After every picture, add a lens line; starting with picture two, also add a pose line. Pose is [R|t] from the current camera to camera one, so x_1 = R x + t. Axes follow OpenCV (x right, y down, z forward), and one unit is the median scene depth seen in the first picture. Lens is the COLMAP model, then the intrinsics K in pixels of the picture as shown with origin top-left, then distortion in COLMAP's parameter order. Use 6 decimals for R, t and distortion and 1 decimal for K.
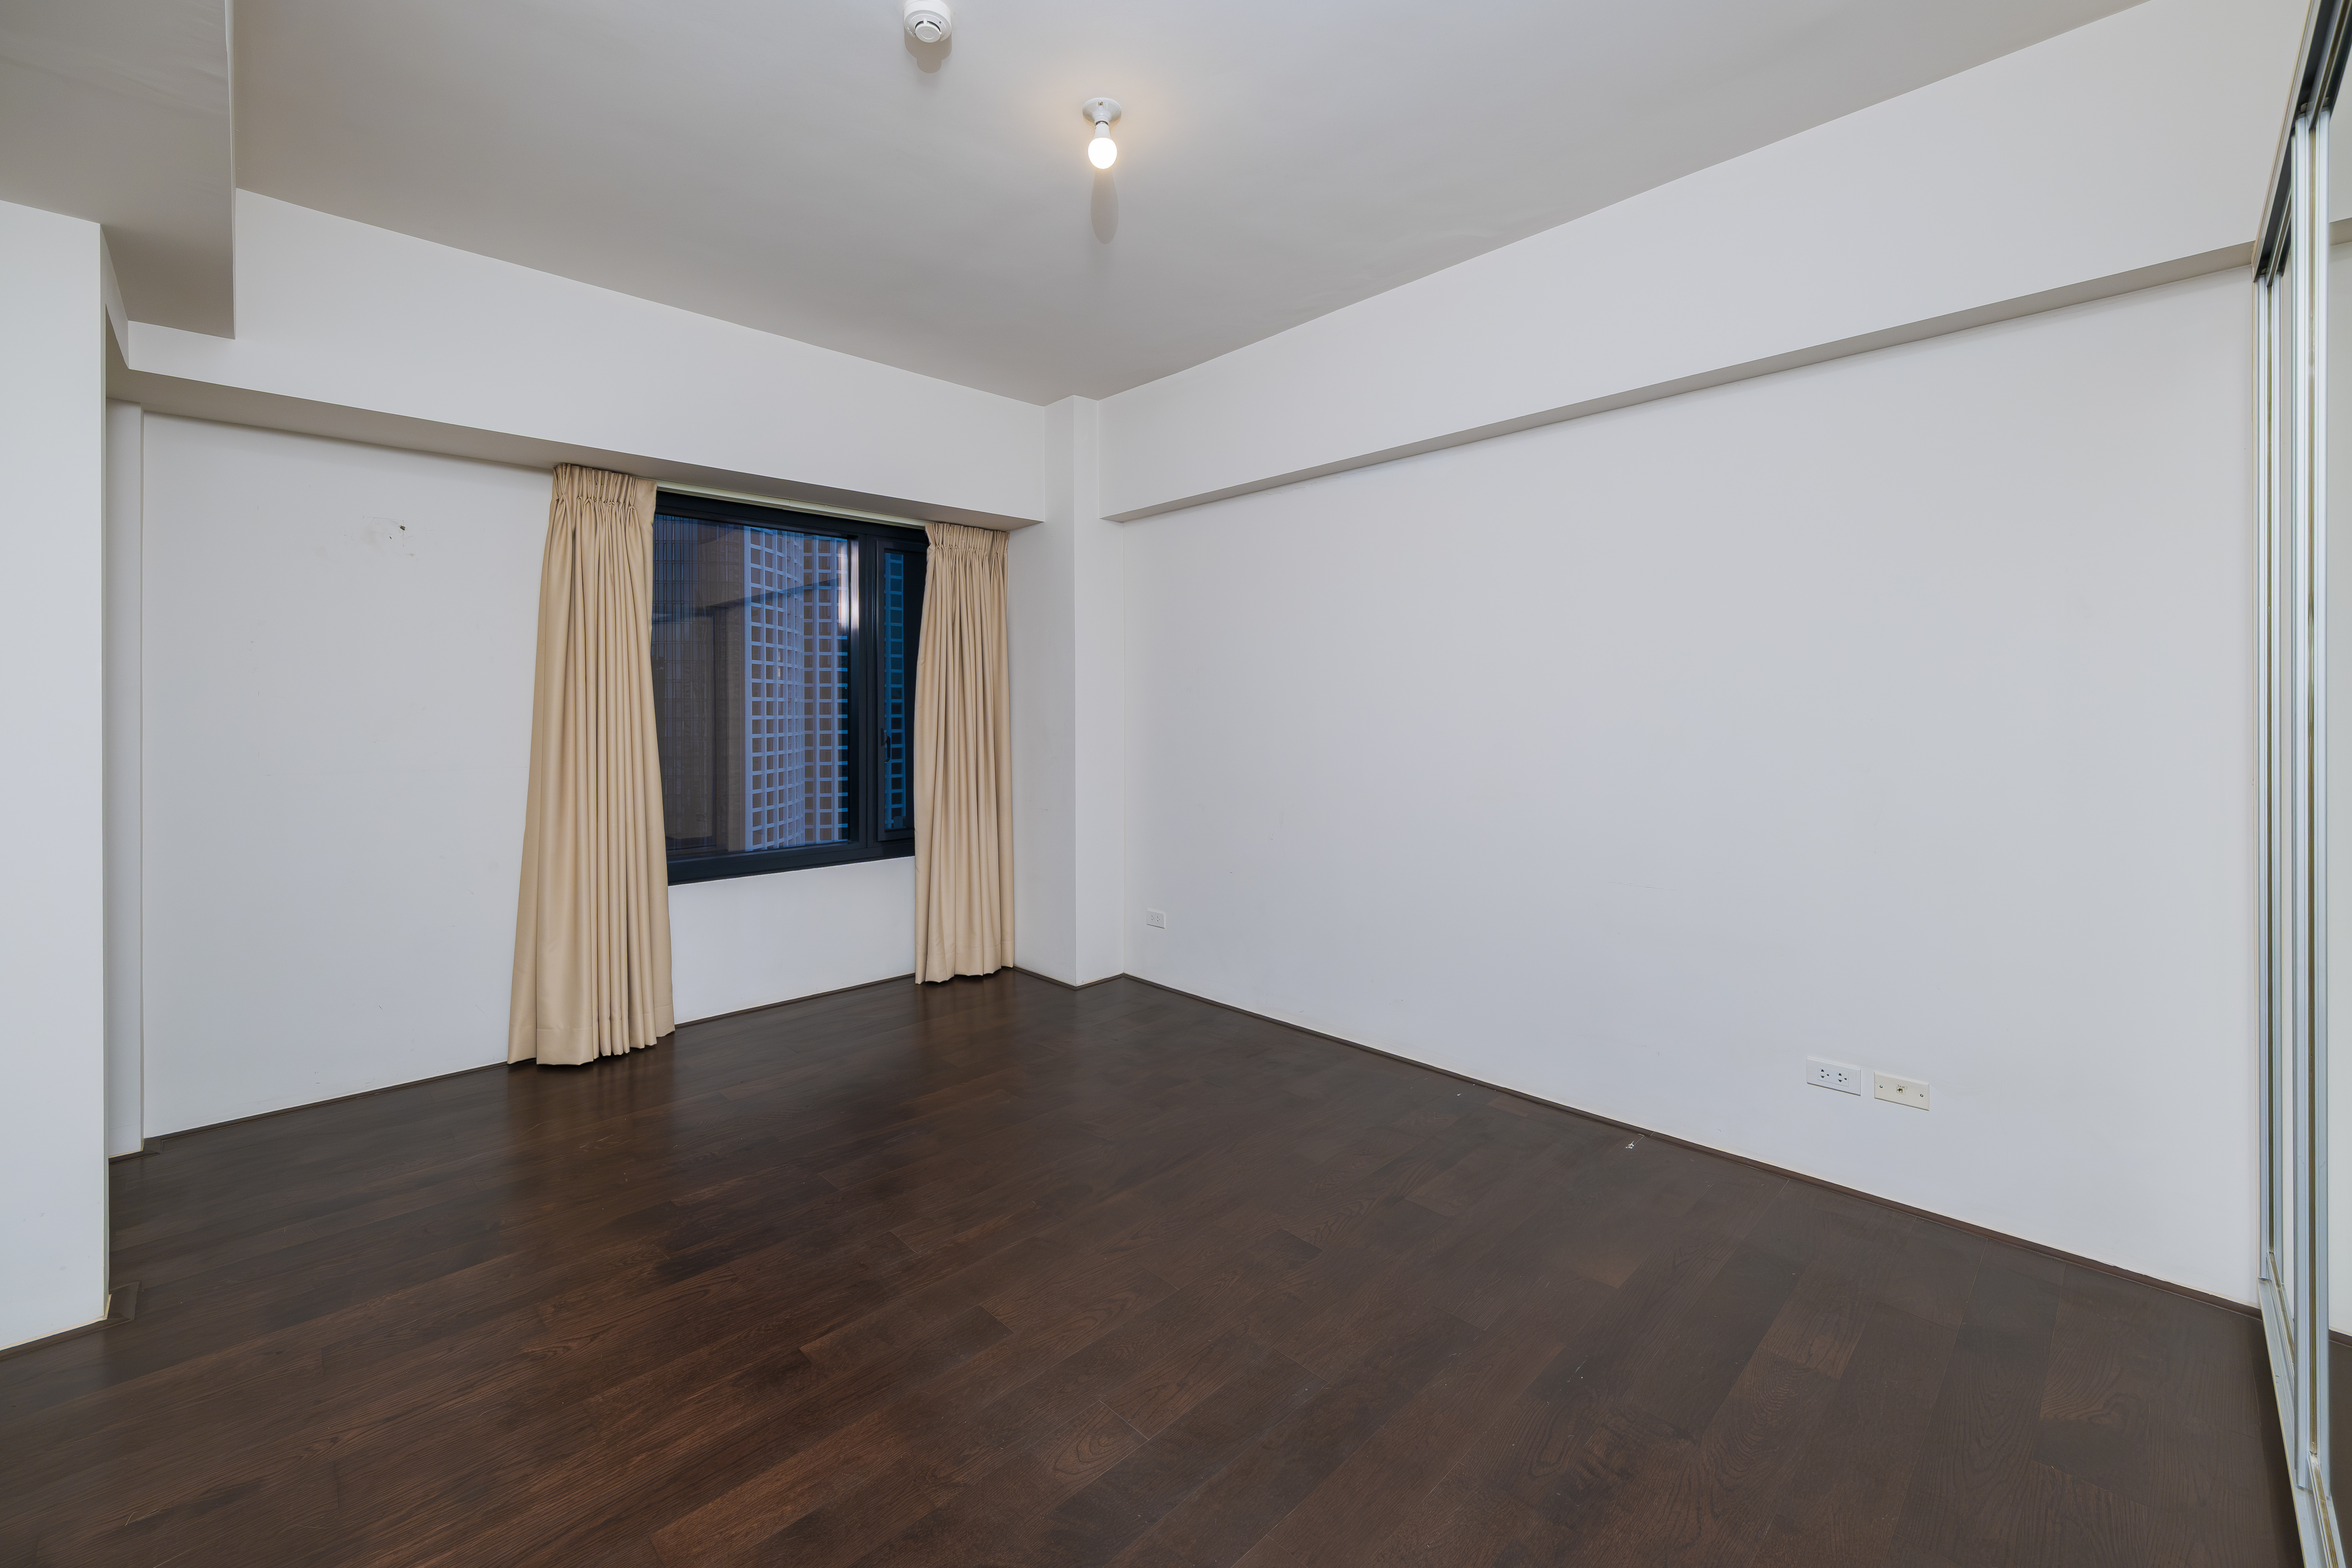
lens RADIAL K [[952.3, 0, 1176.3], [0, 952.3, 712.9], [0, 0, 1]] dist [-0.000742, -0.000090]
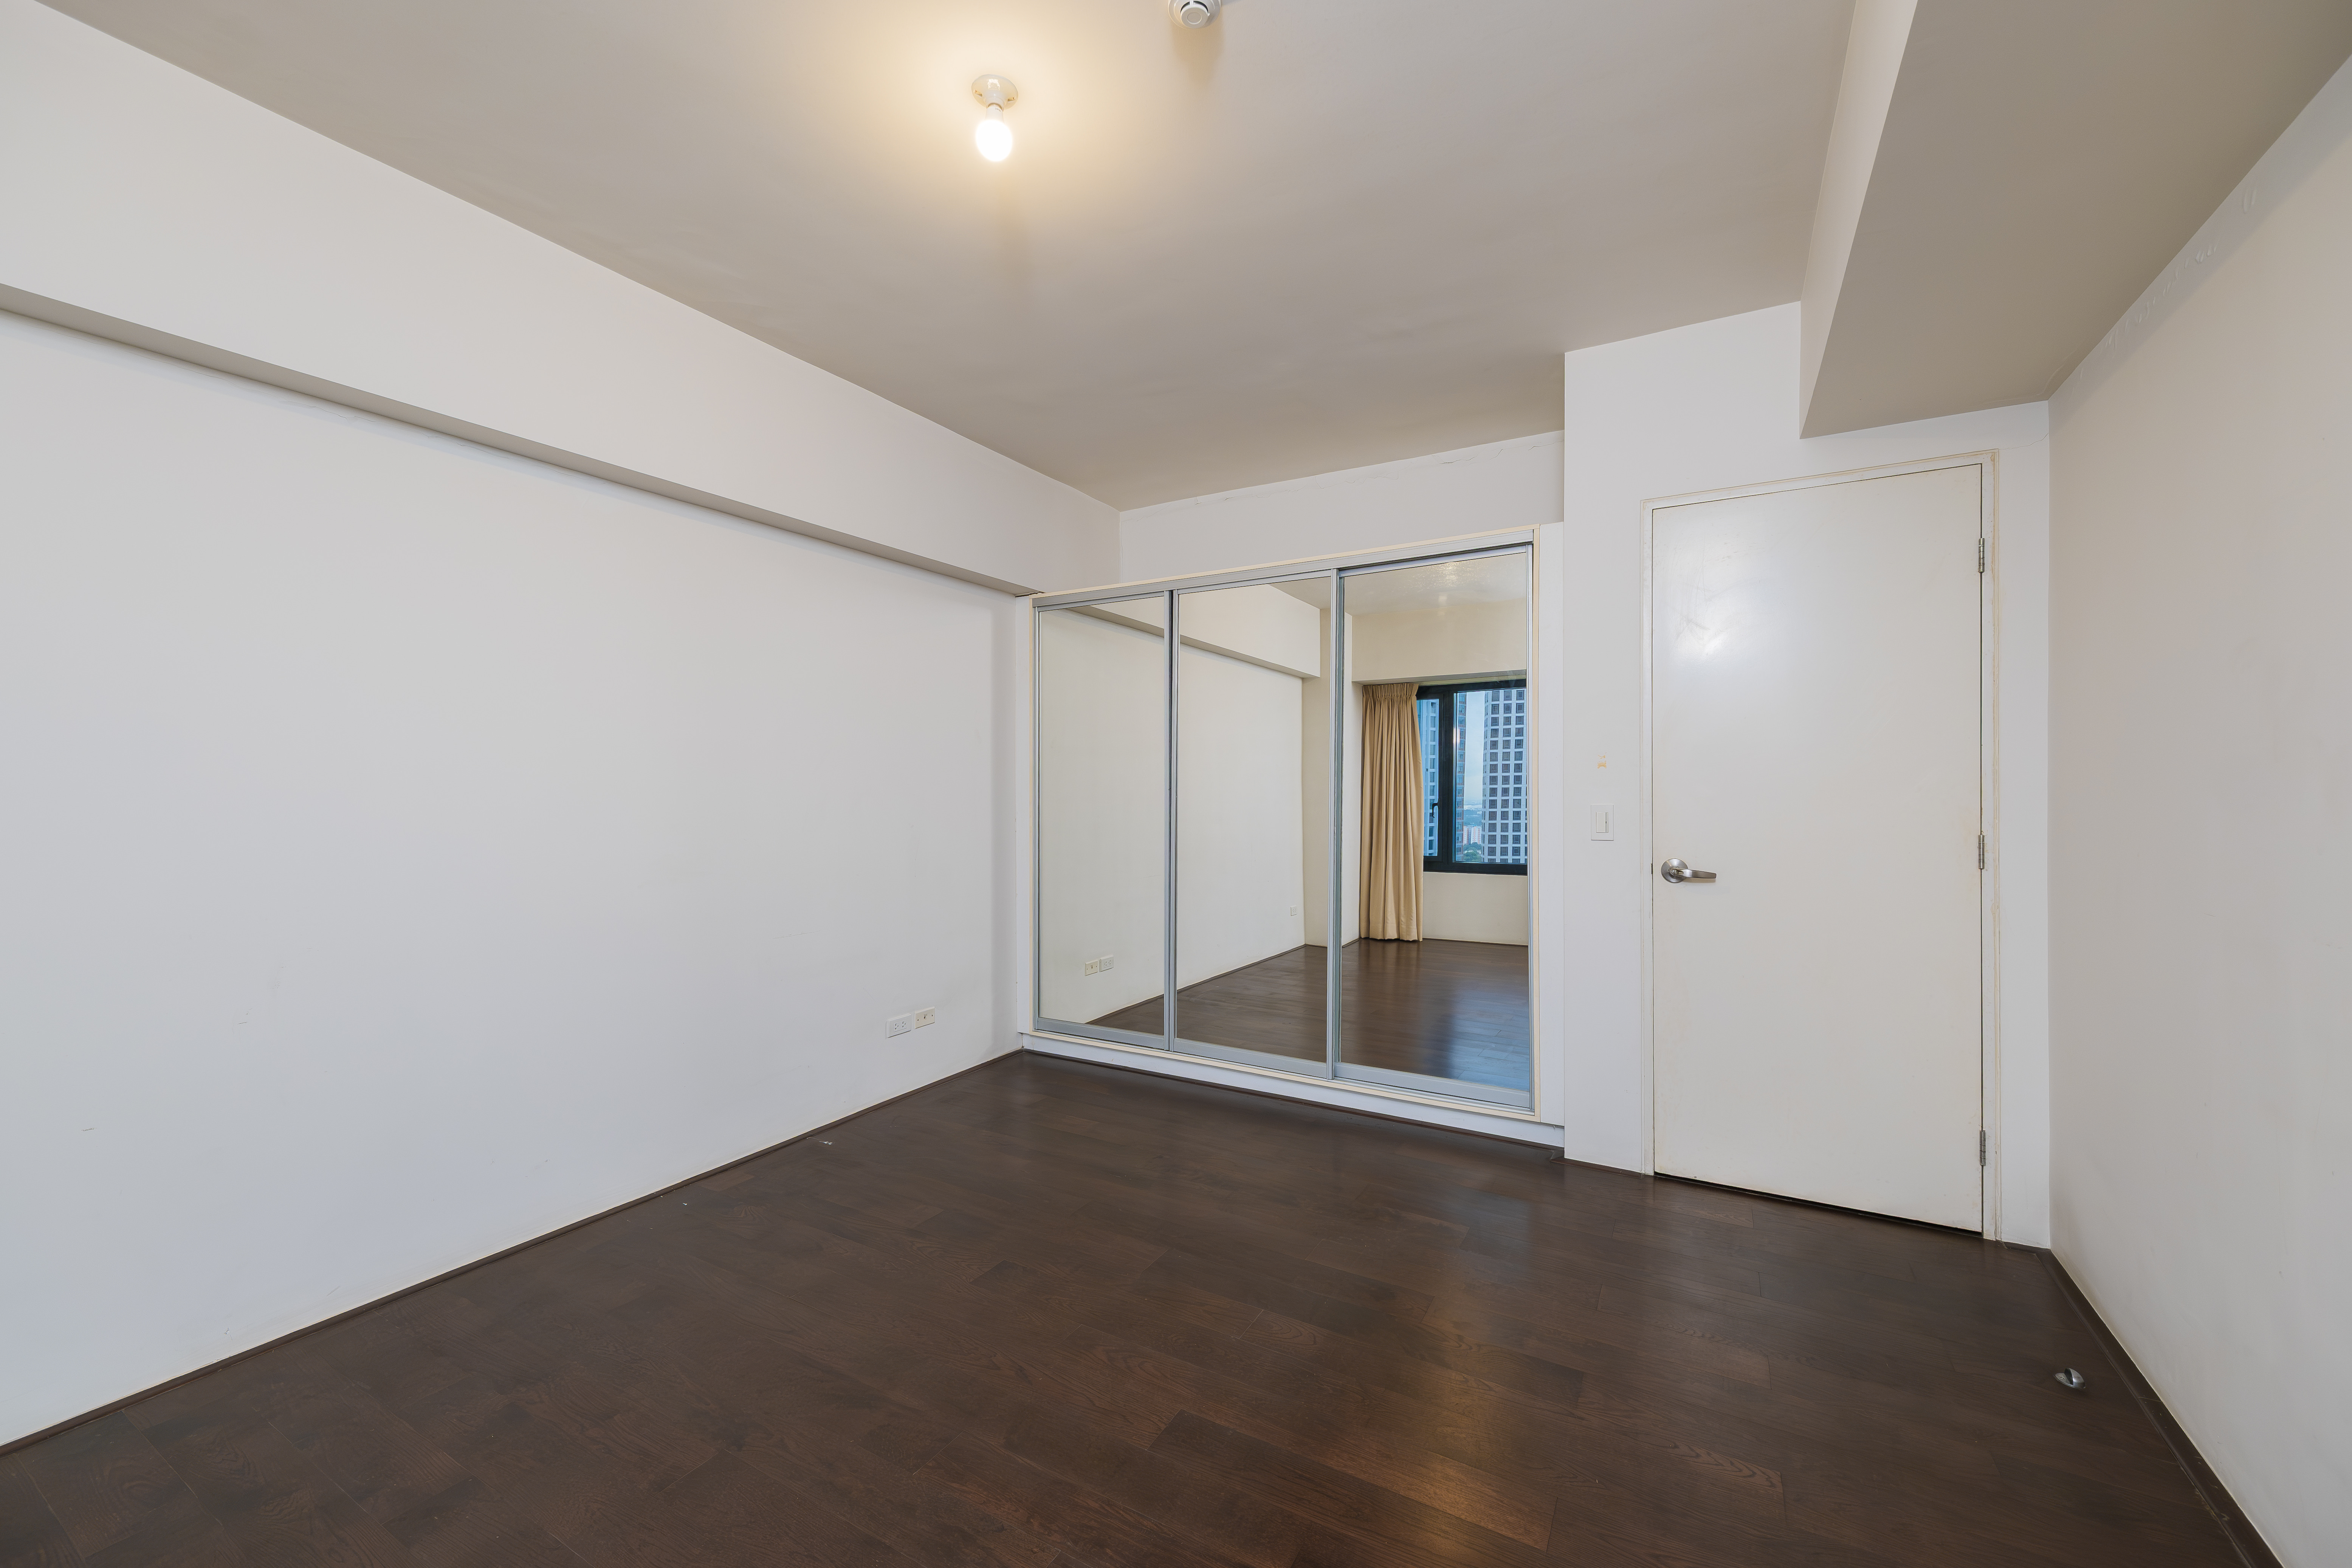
lens RADIAL K [[909.3, 0, 1176.0], [0, 909.3, 784.0], [0, 0, 1]] dist [0.000062, 0.000004]
pose [[-0.272528, 0.014753, 0.962035, -0.626317], [0.006581, 0.999888, -0.013469, 0.015254], [-0.962125, 0.002661, -0.272595, 0.734906]]
